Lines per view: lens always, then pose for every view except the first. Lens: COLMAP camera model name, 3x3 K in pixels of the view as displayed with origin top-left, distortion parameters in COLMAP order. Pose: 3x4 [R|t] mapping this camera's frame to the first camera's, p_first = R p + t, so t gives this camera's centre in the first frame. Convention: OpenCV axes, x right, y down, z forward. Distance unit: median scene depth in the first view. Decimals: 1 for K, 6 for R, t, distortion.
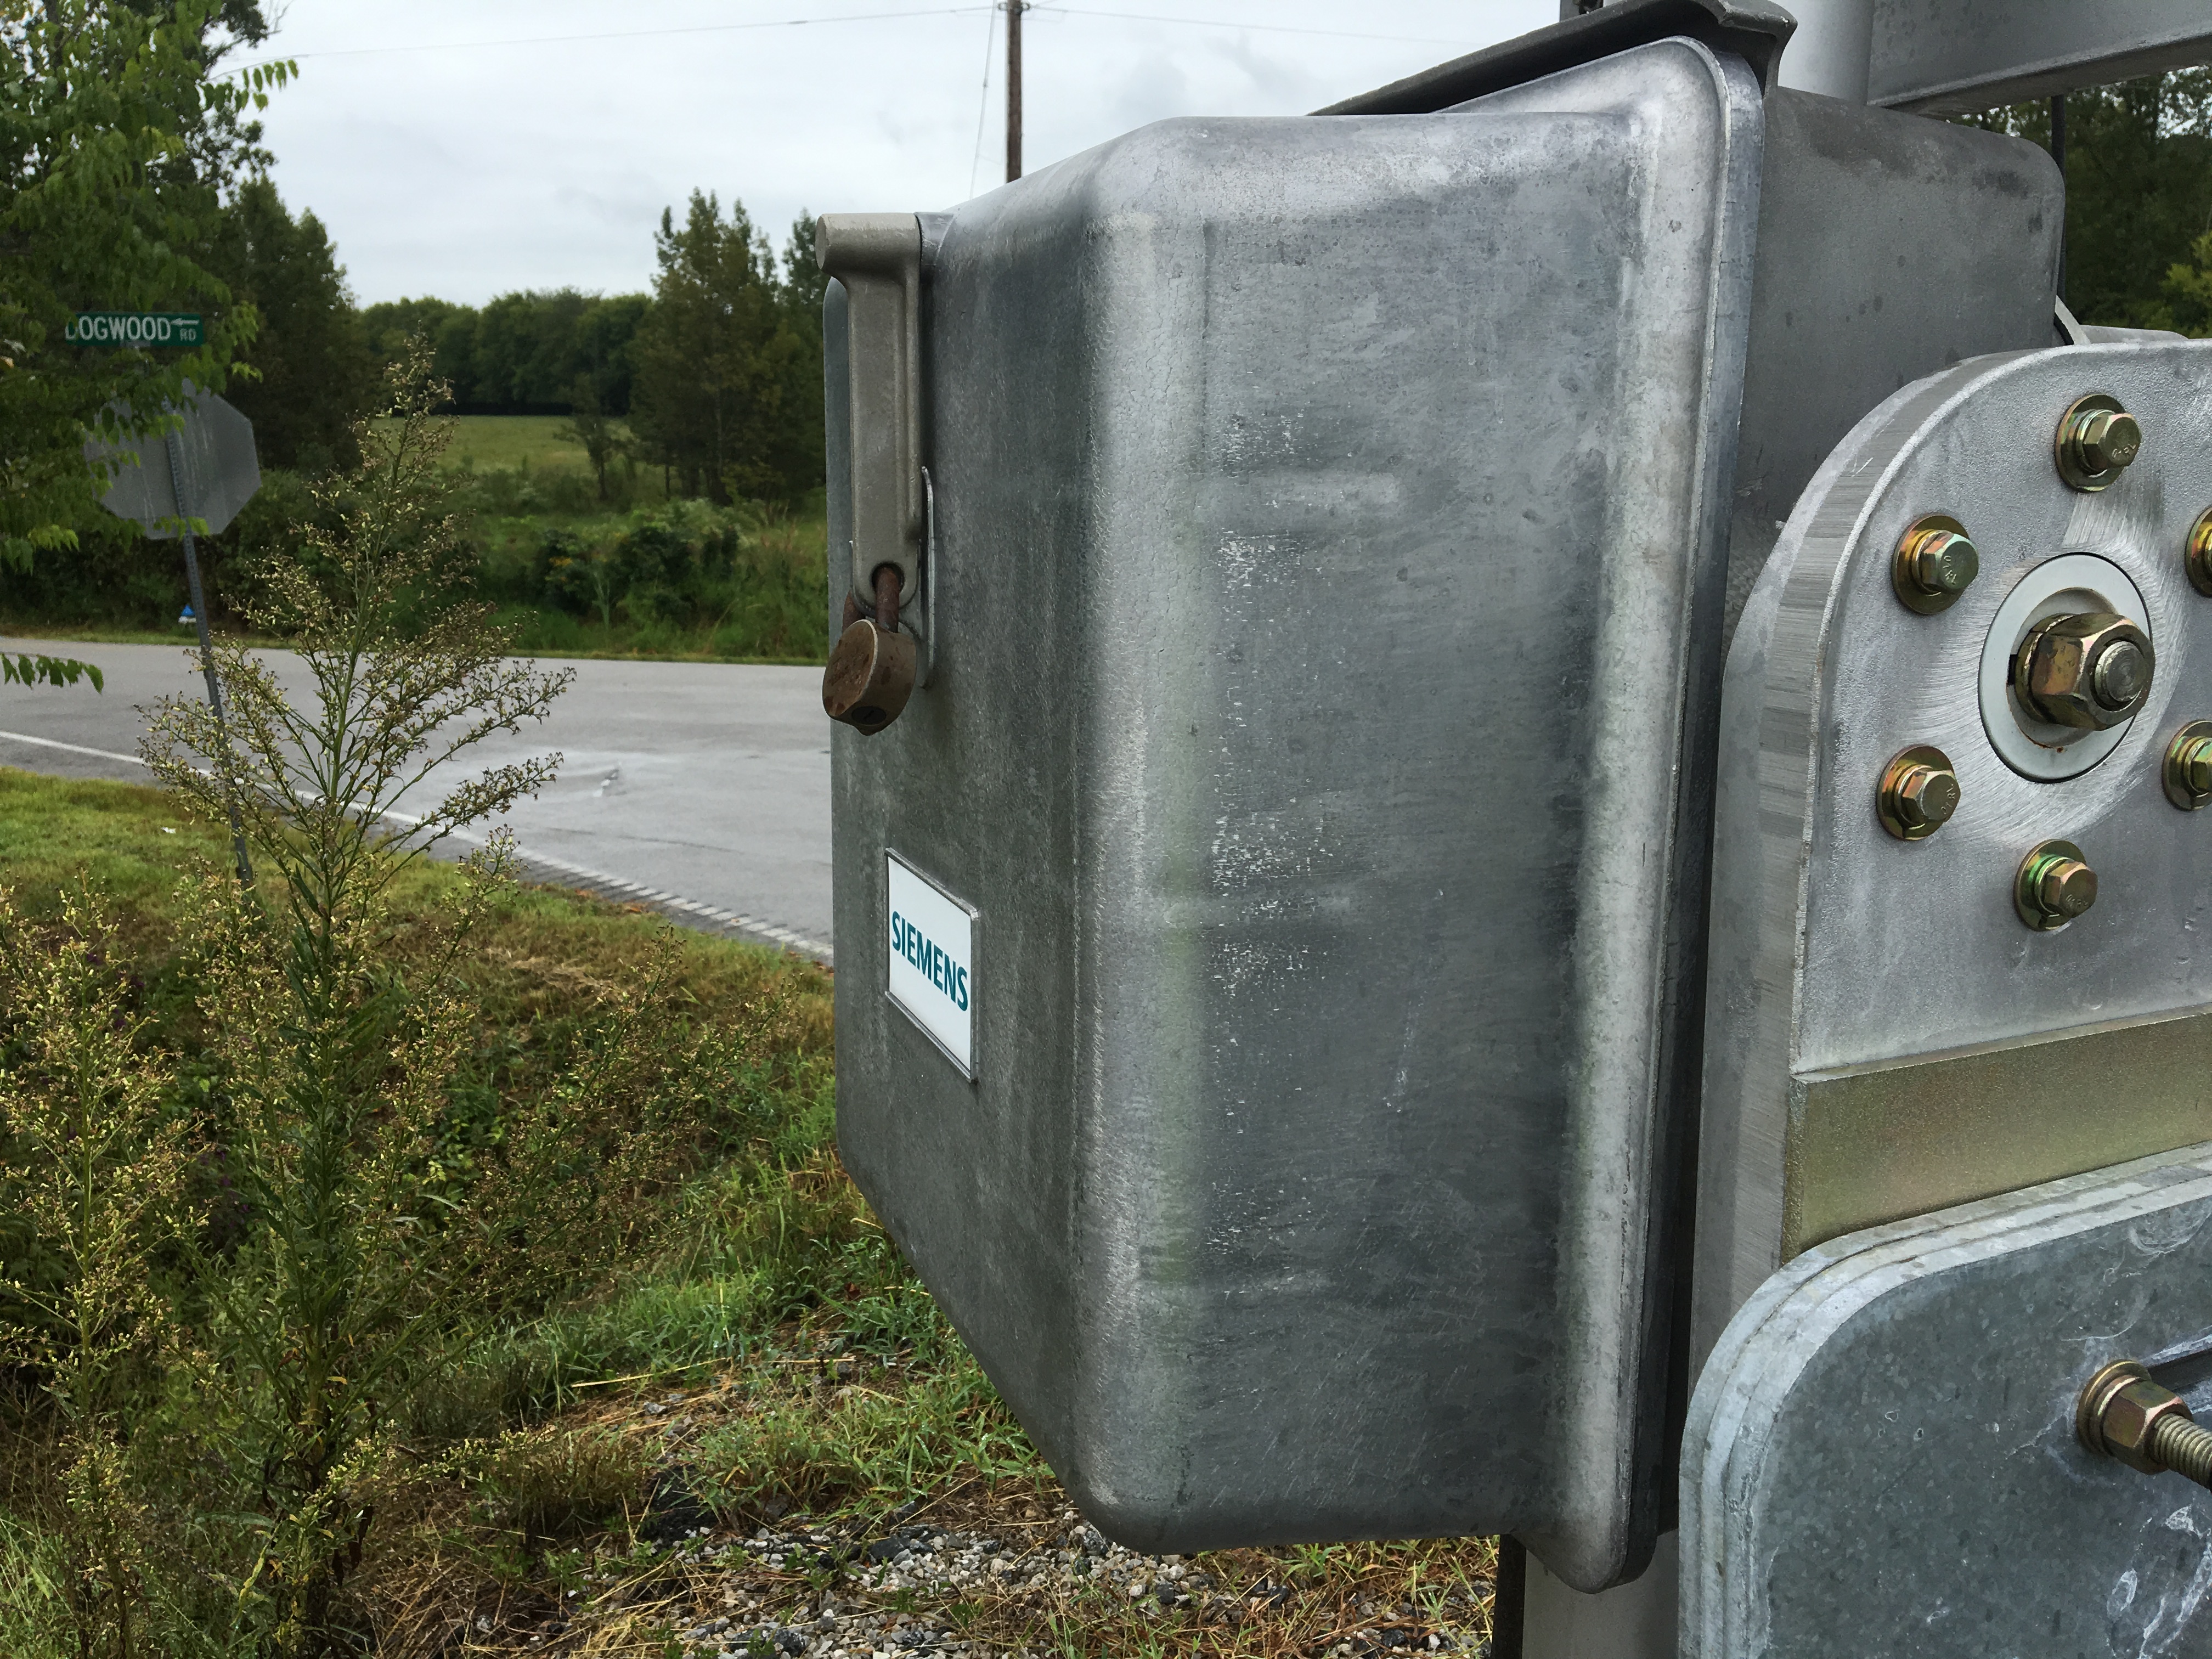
lens RADIAL K [[1872.9, 0, 1100.6], [0, 1872.9, 841.2], [0, 0, 1]] dist [0.078224, -0.113812]
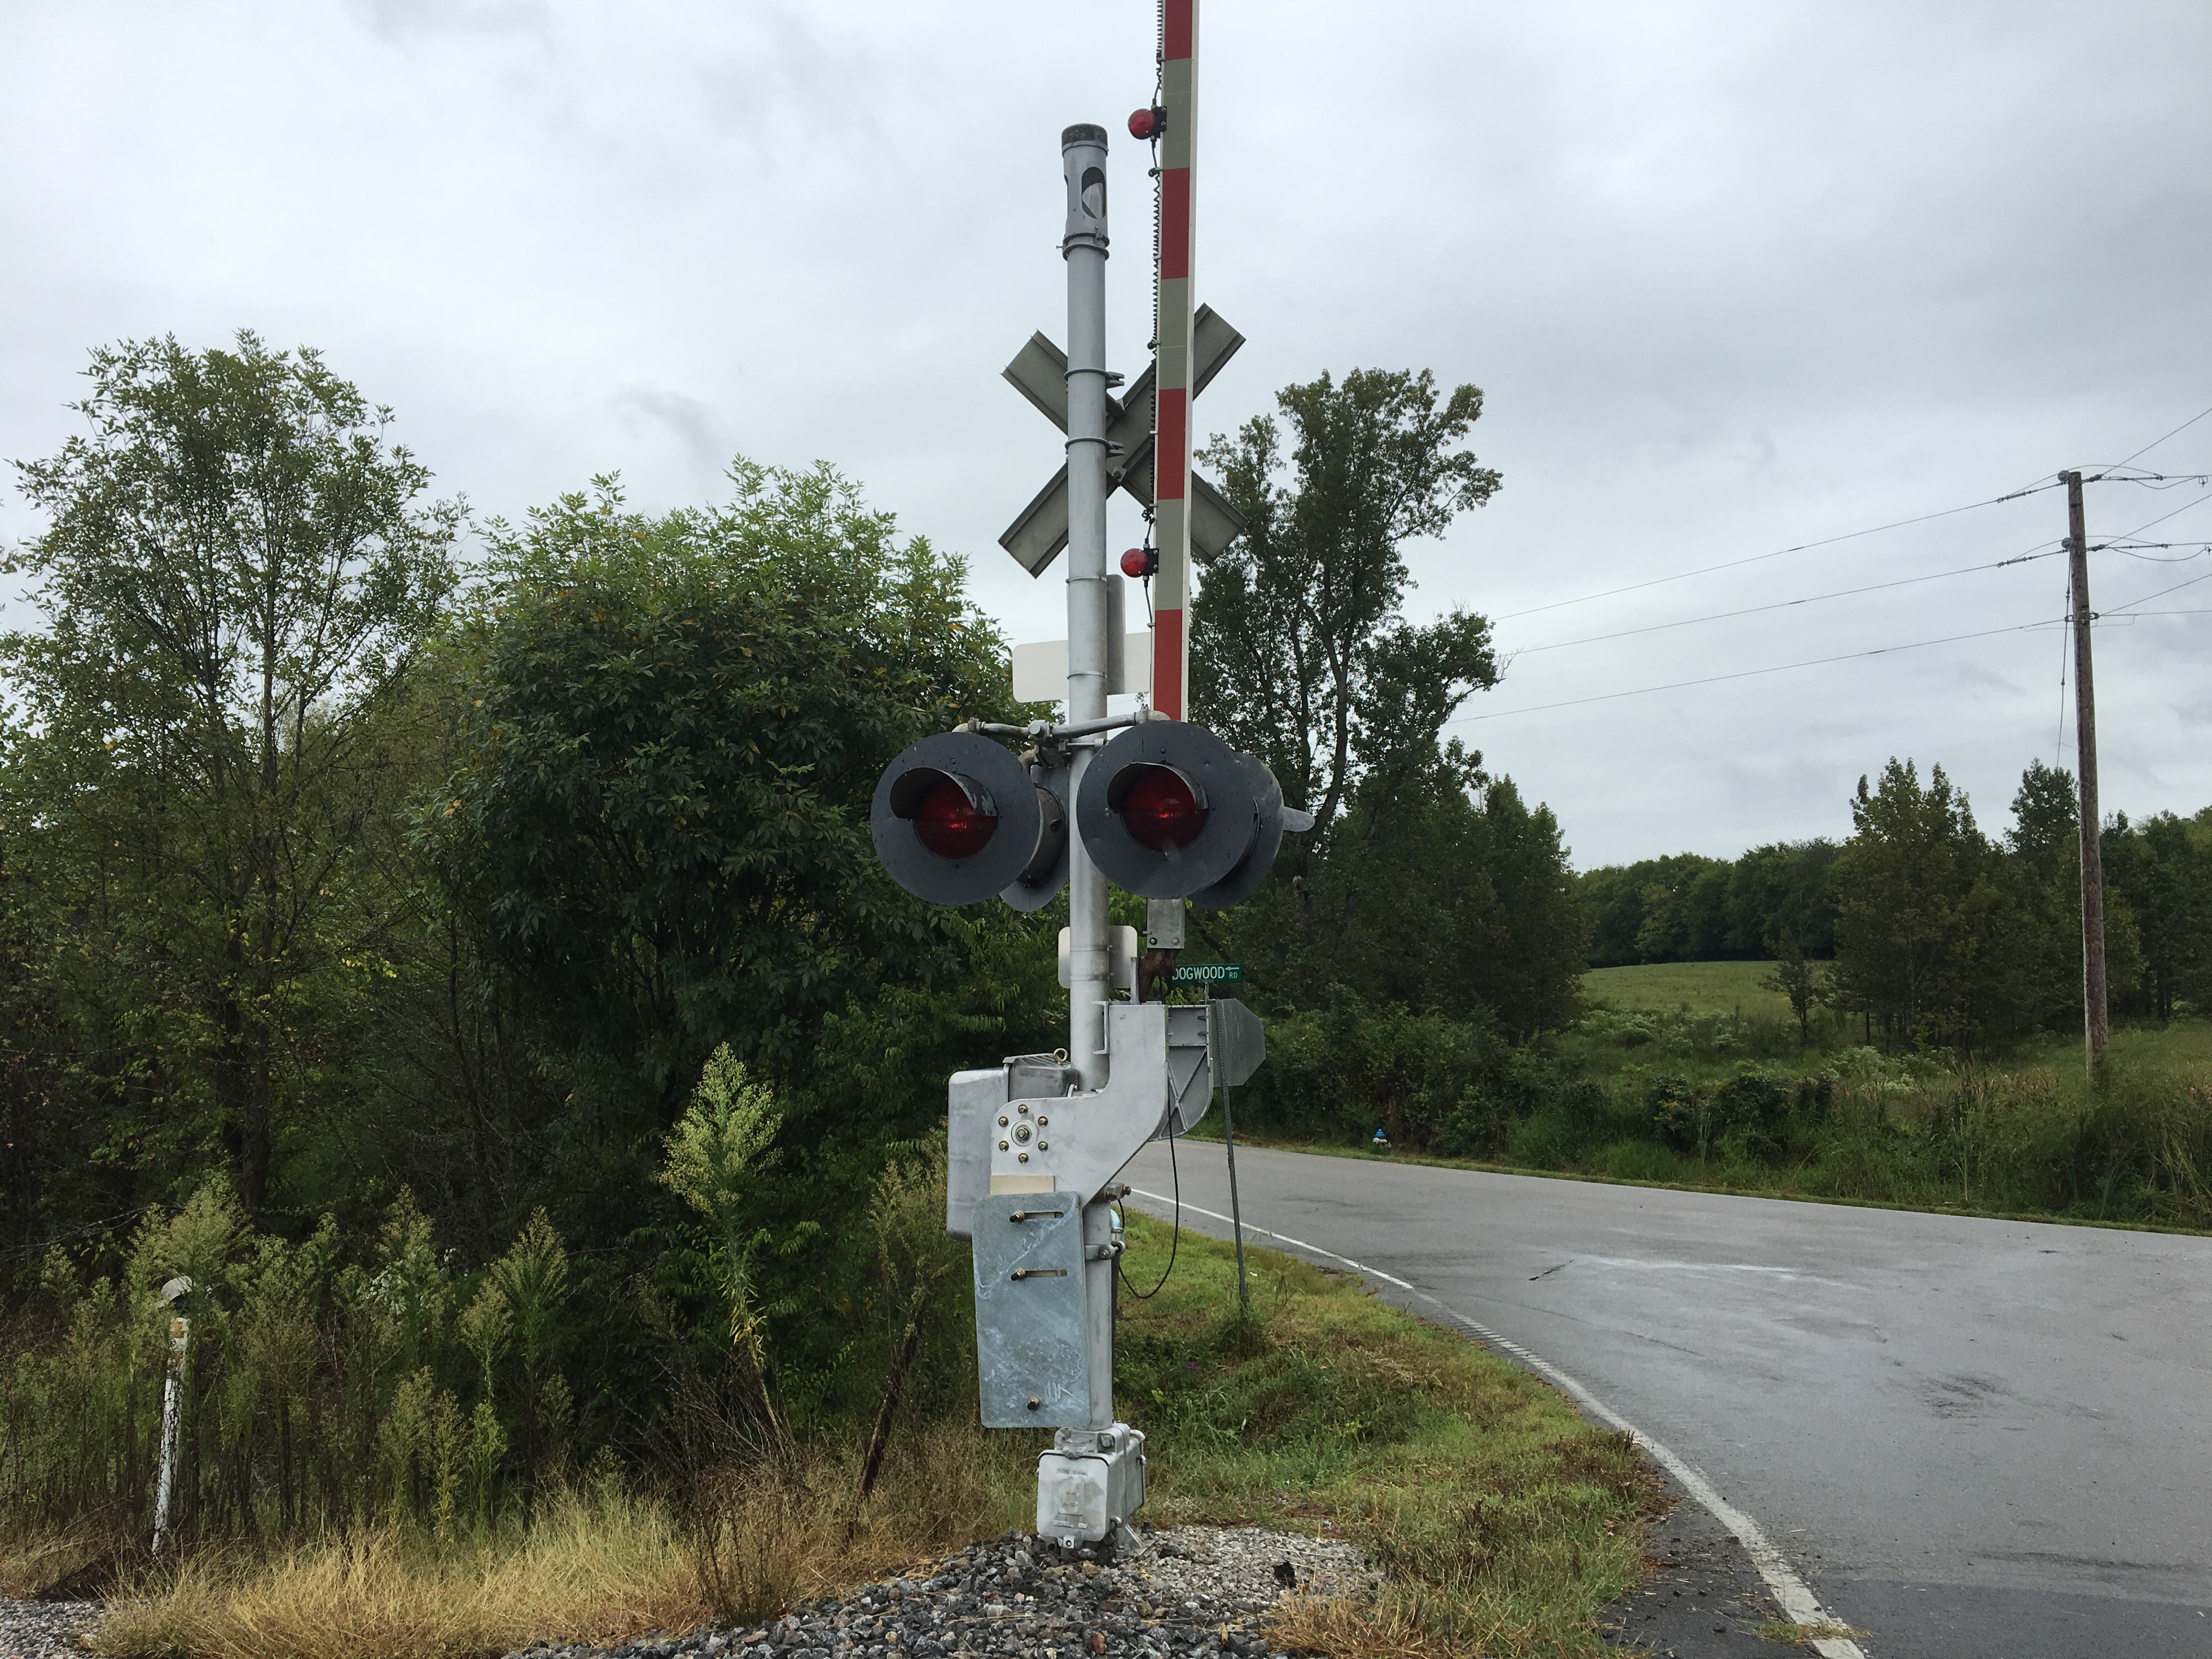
lens RADIAL K [[1872.9, 0, 1088.5], [0, 1872.9, 885.8], [0, 0, 1]] dist [0.078224, -0.113812]
pose [[0.797882, -0.036156, -0.601728, 0.095541], [-0.119326, 0.968975, -0.216447, 0.010243], [0.590885, 0.244501, 0.768813, -0.092381]]
